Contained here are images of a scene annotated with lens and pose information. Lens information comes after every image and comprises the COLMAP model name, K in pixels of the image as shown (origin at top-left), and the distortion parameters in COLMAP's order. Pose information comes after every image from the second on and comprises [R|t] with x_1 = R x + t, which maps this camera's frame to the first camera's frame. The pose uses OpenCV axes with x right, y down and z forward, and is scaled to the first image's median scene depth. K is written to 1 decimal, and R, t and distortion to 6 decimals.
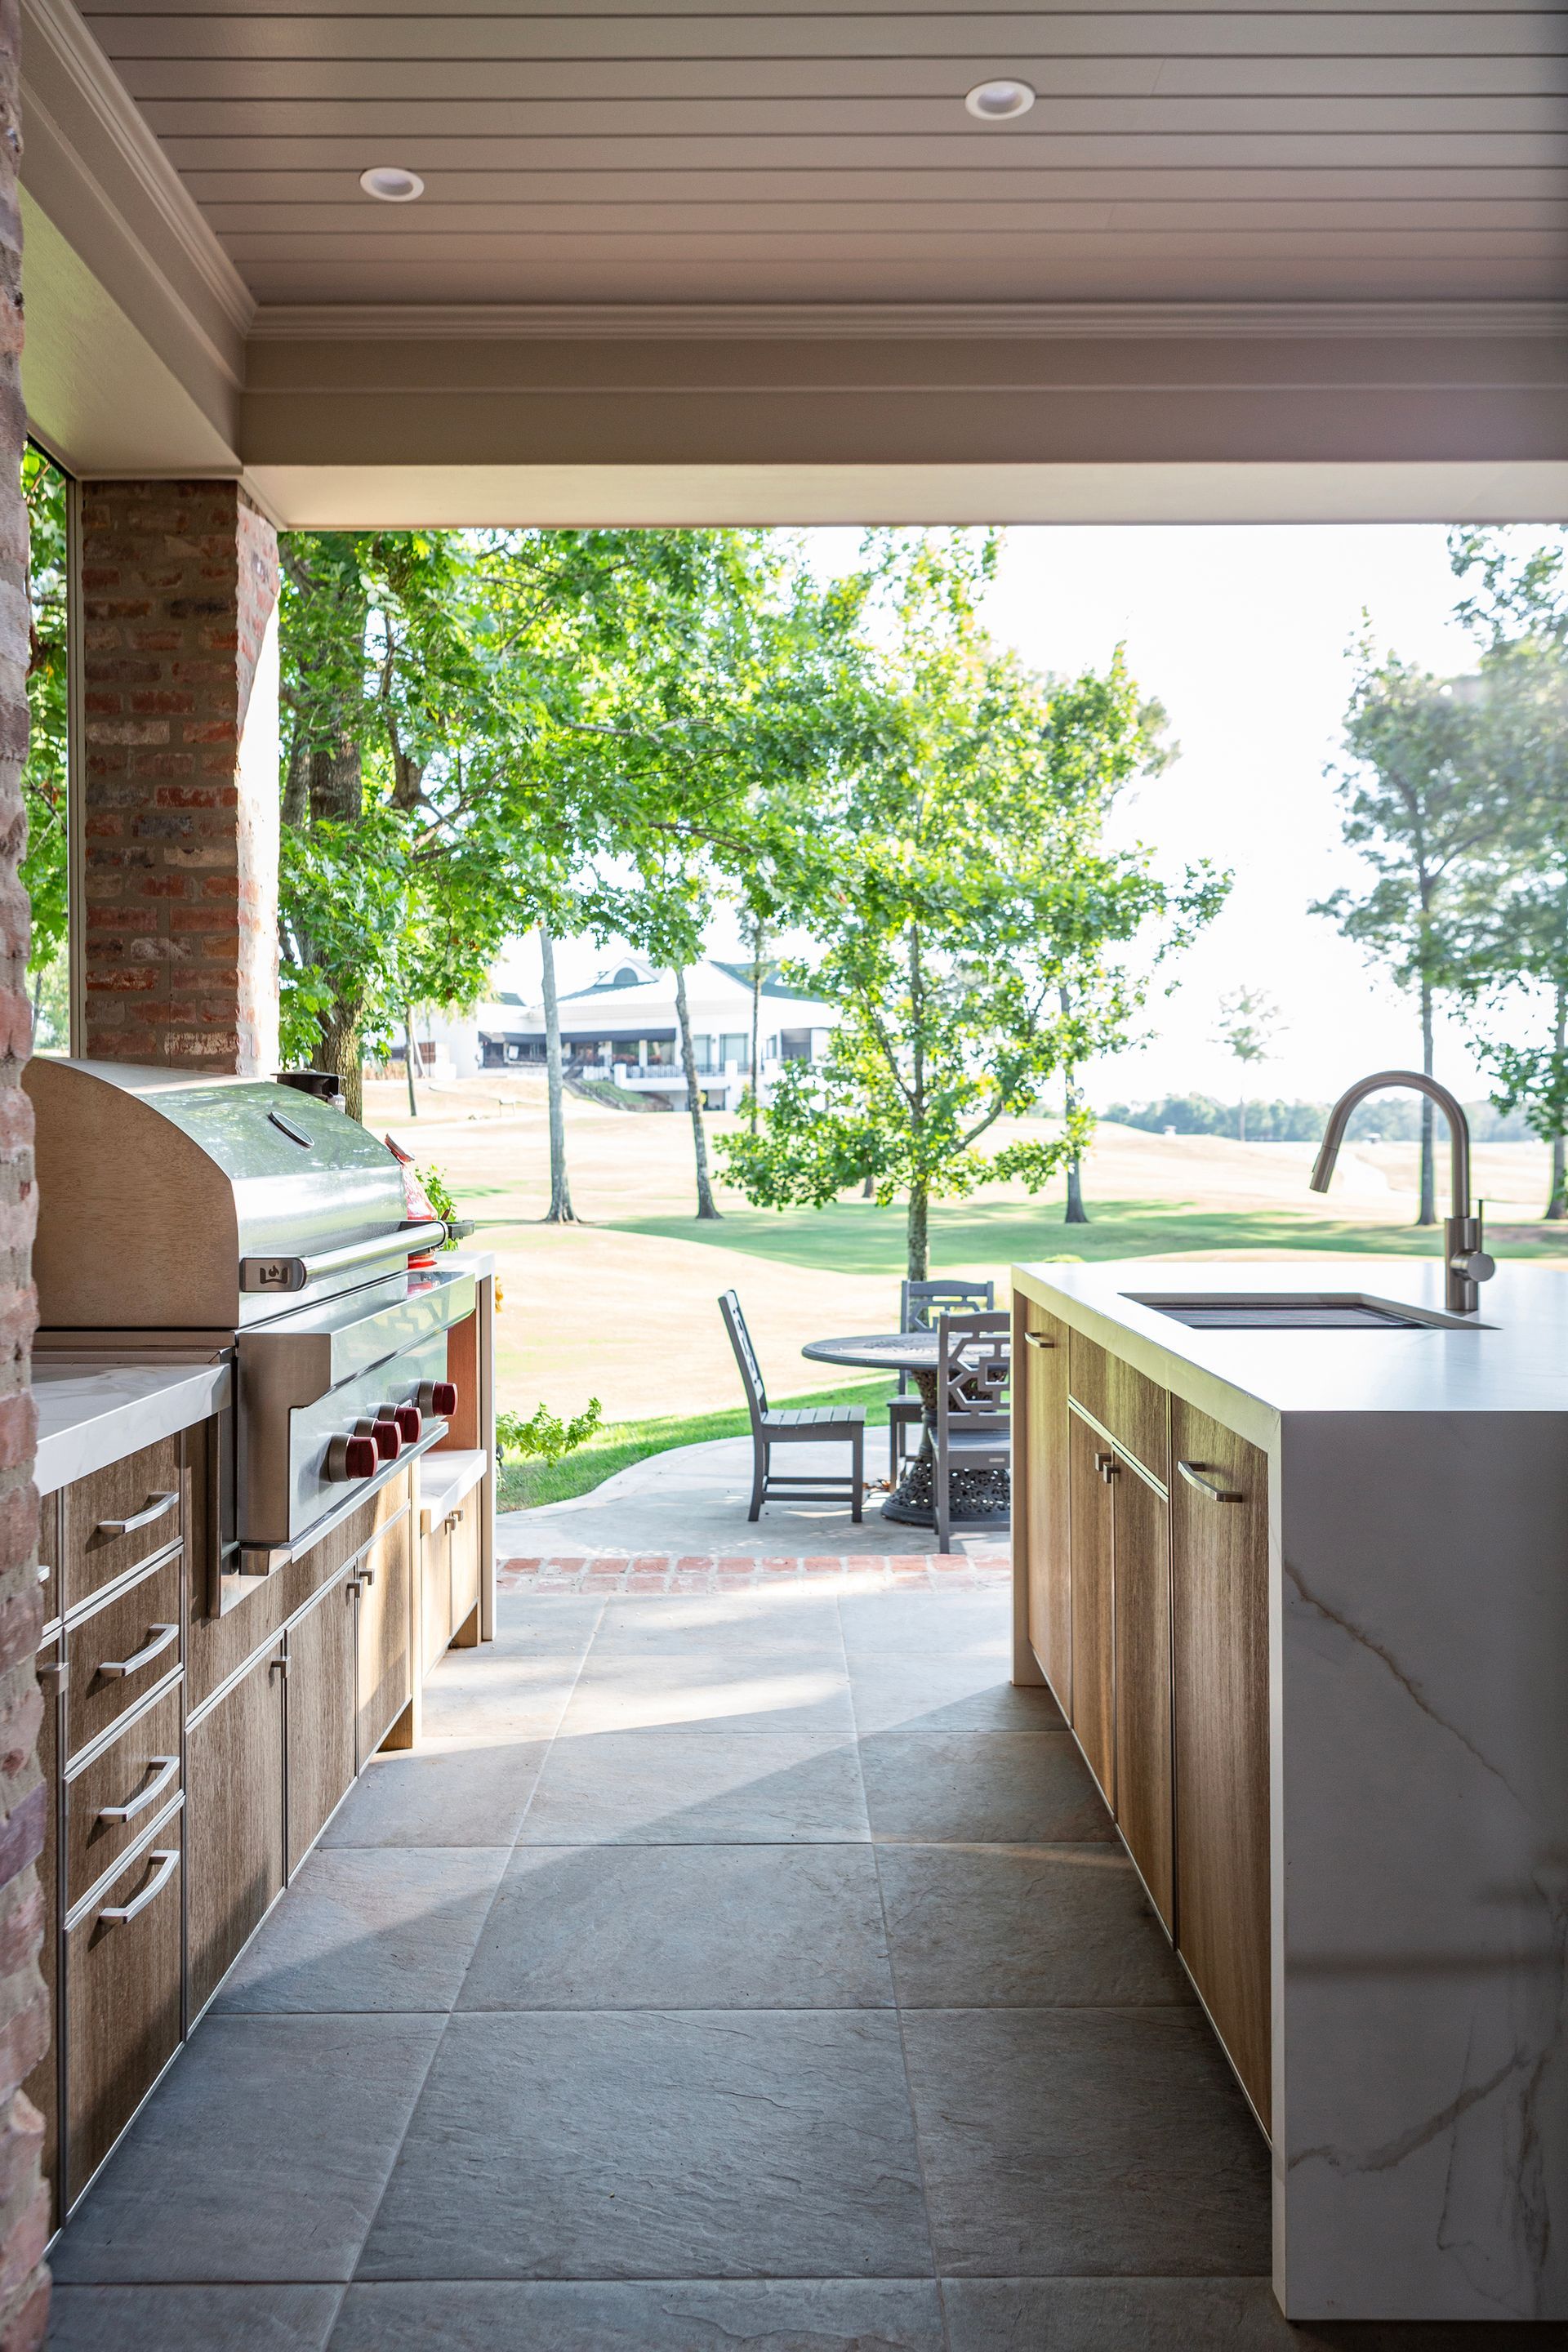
lens RADIAL K [[1930.3, 0, 777.5], [0, 1930.3, 1157.2], [0, 0, 1]] dist [-0.011539, -0.007711]
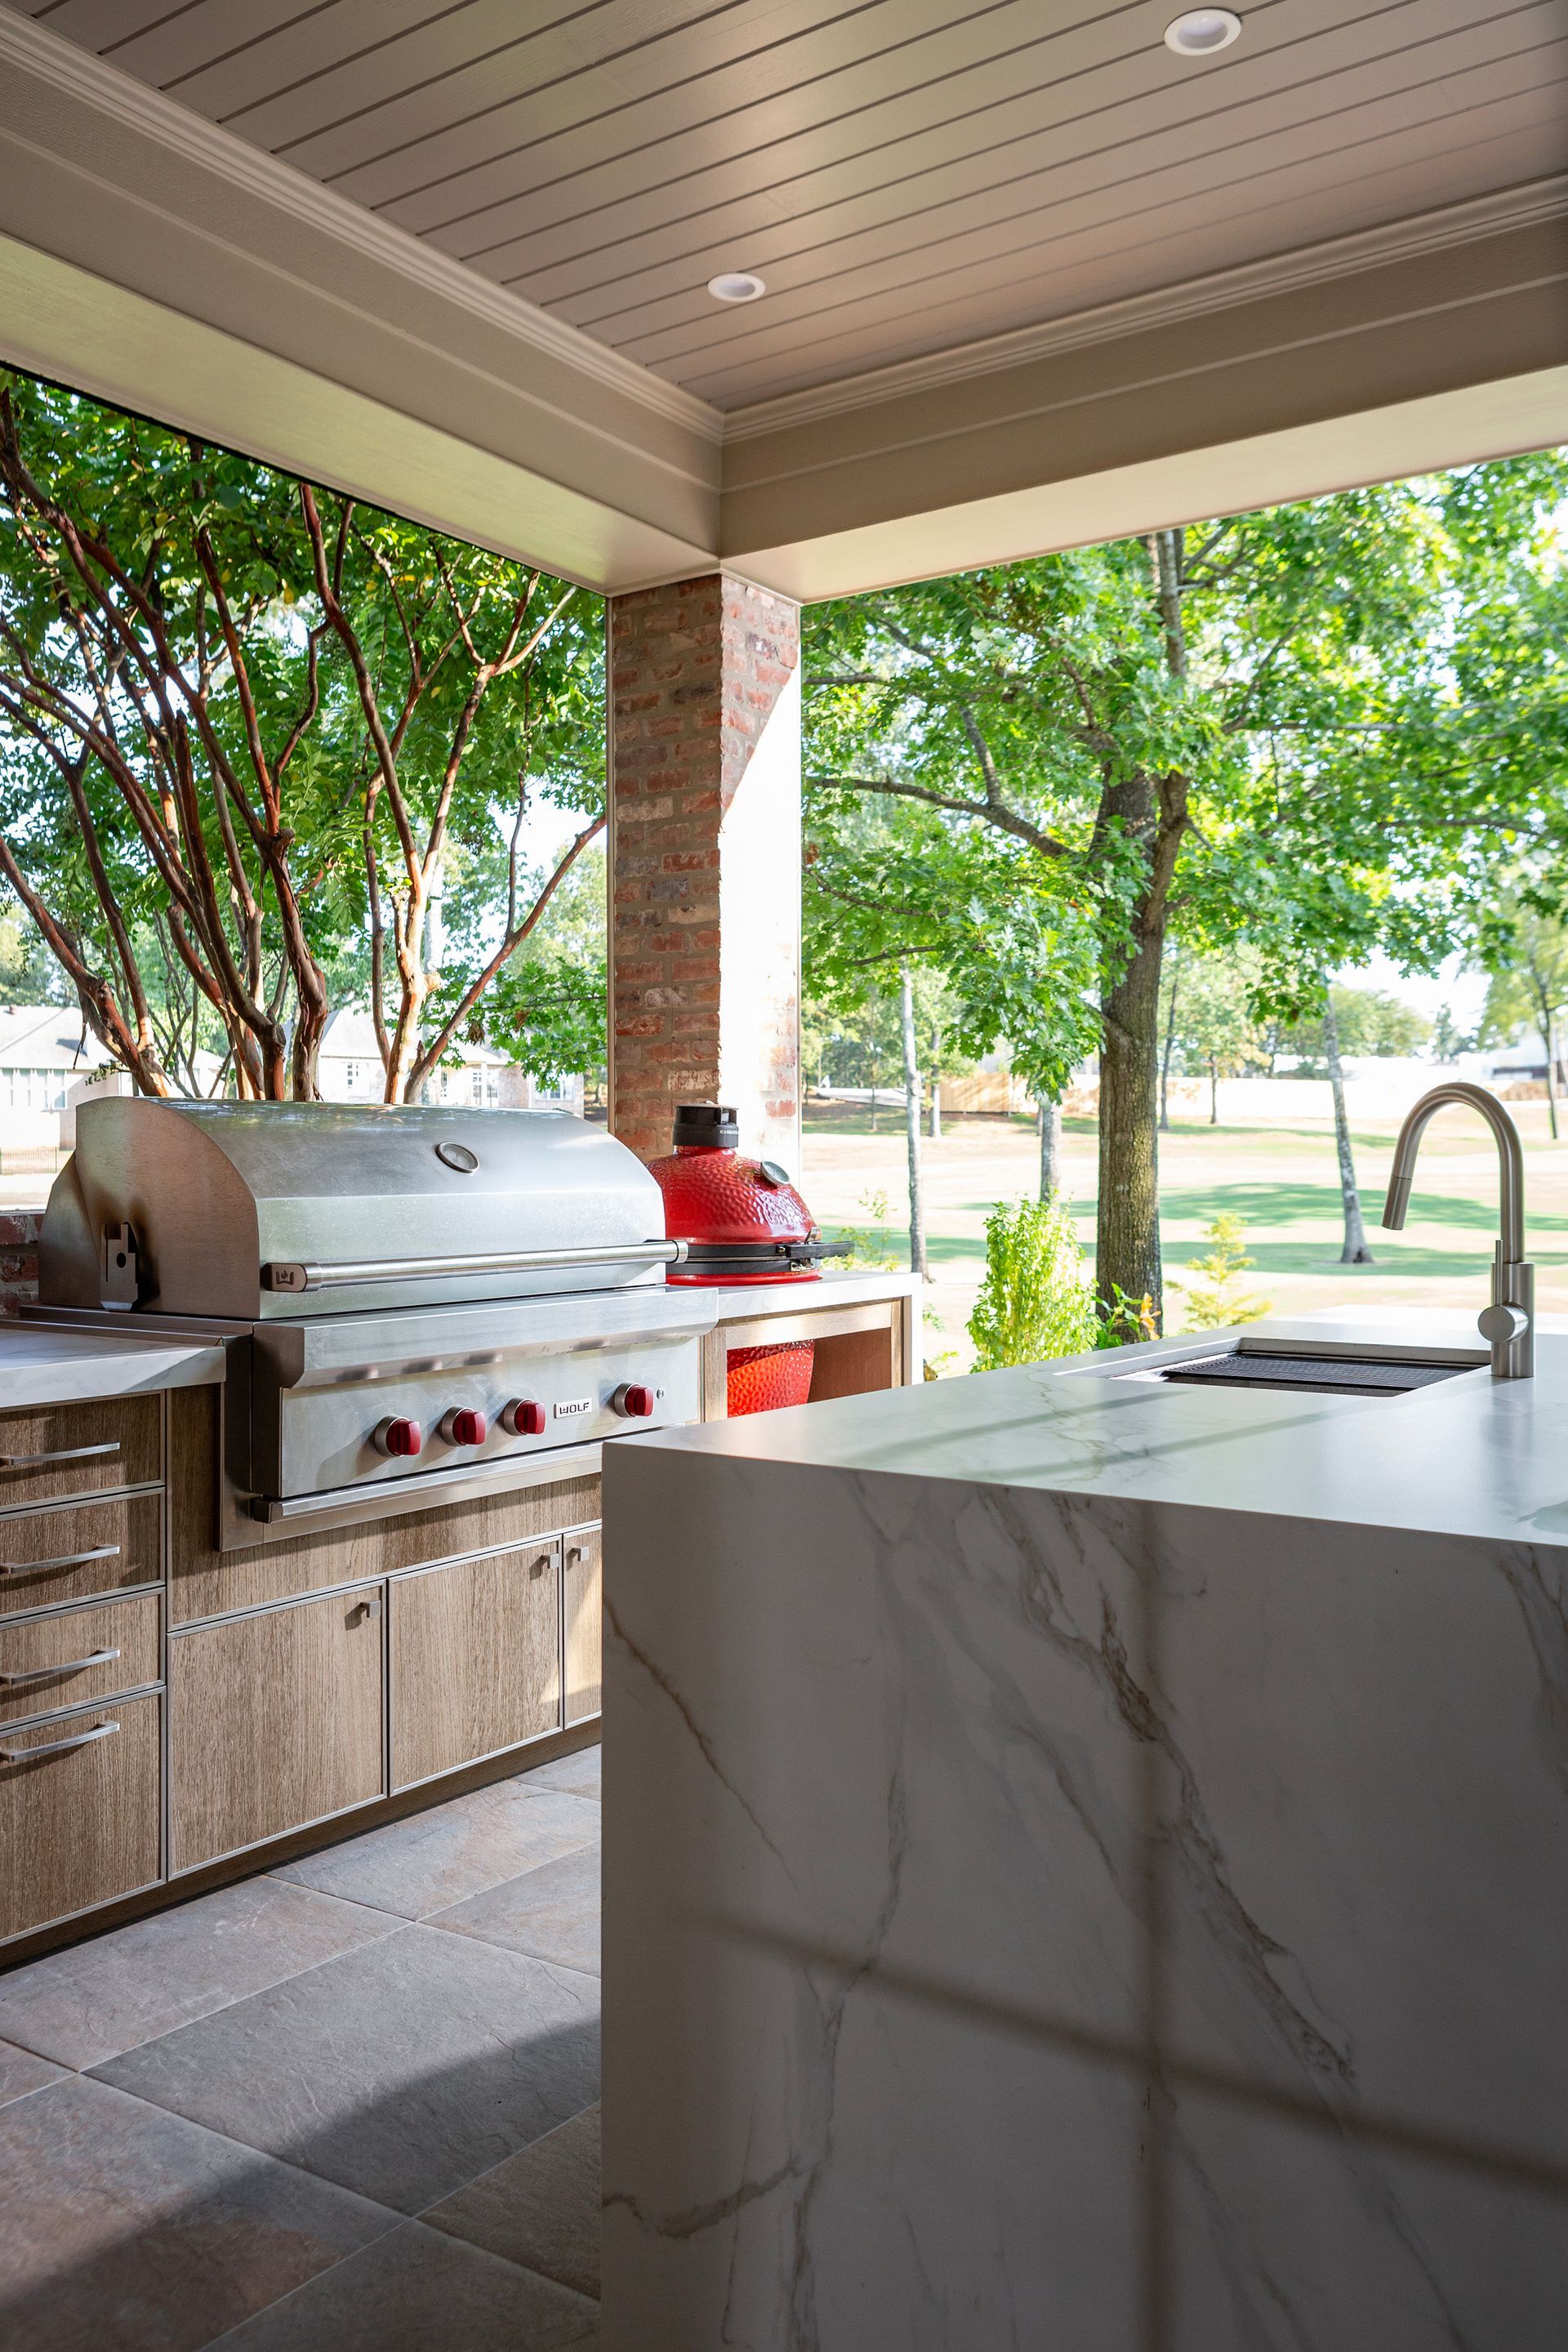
lens RADIAL K [[1930.3, 0, 724.7], [0, 1930.3, 1183.3], [0, 0, 1]] dist [-0.011539, -0.007711]
pose [[0.810121, 0.004139, -0.586247, 0.376287], [-0.003183, 0.999991, 0.002662, -0.001635], [0.586253, -0.000290, 0.810128, 0.097941]]
